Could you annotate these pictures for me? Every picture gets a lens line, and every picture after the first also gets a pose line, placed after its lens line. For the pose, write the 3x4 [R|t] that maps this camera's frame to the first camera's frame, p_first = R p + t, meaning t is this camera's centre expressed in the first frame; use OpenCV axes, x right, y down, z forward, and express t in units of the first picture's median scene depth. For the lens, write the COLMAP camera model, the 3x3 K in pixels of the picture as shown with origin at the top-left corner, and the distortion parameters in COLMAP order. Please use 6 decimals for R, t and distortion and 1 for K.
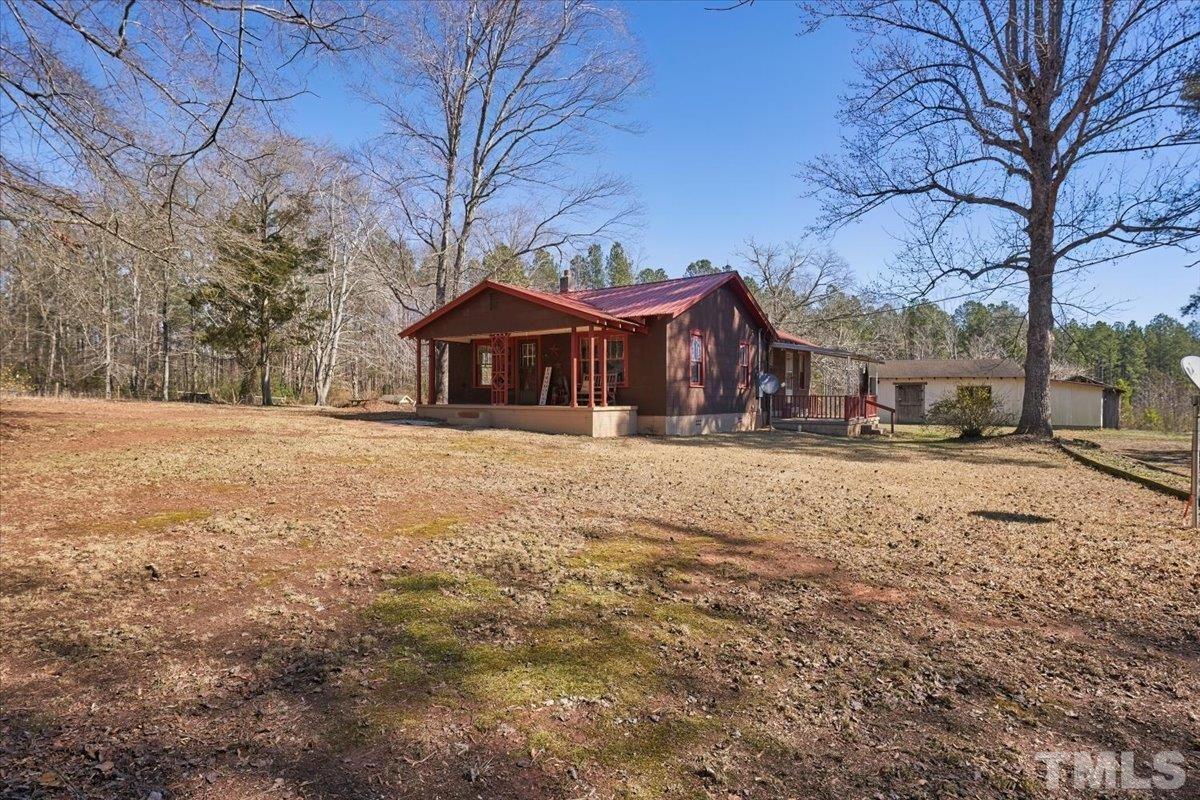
lens RADIAL K [[597.4, 0, 601.5], [0, 597.4, 410.2], [0, 0, 1]] dist [0.003835, 0.000075]
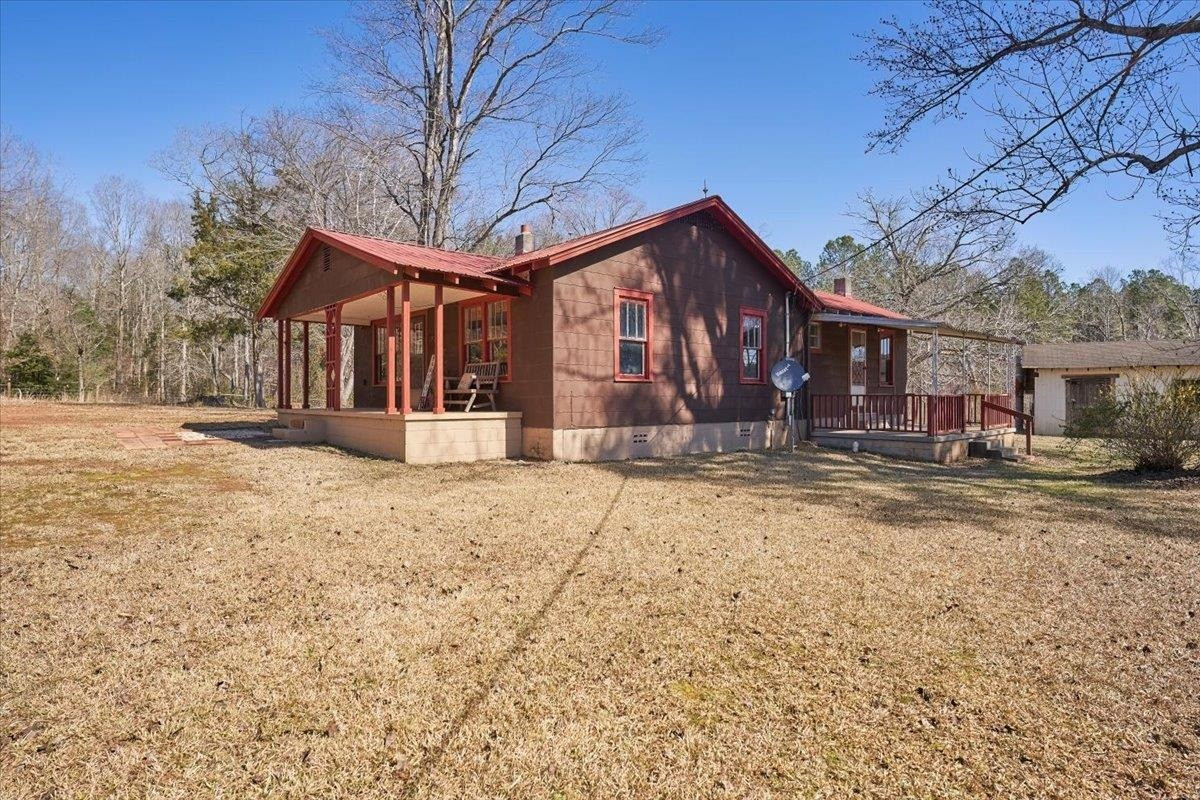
lens RADIAL K [[630.7, 0, 603.9], [0, 630.7, 399.4], [0, 0, 1]] dist [0.000136, 0.000365]
pose [[0.973020, -0.003144, -0.230701, 0.219503], [-0.001759, 0.999777, -0.021047, -0.004652], [0.230716, 0.020885, 0.972797, 0.279895]]
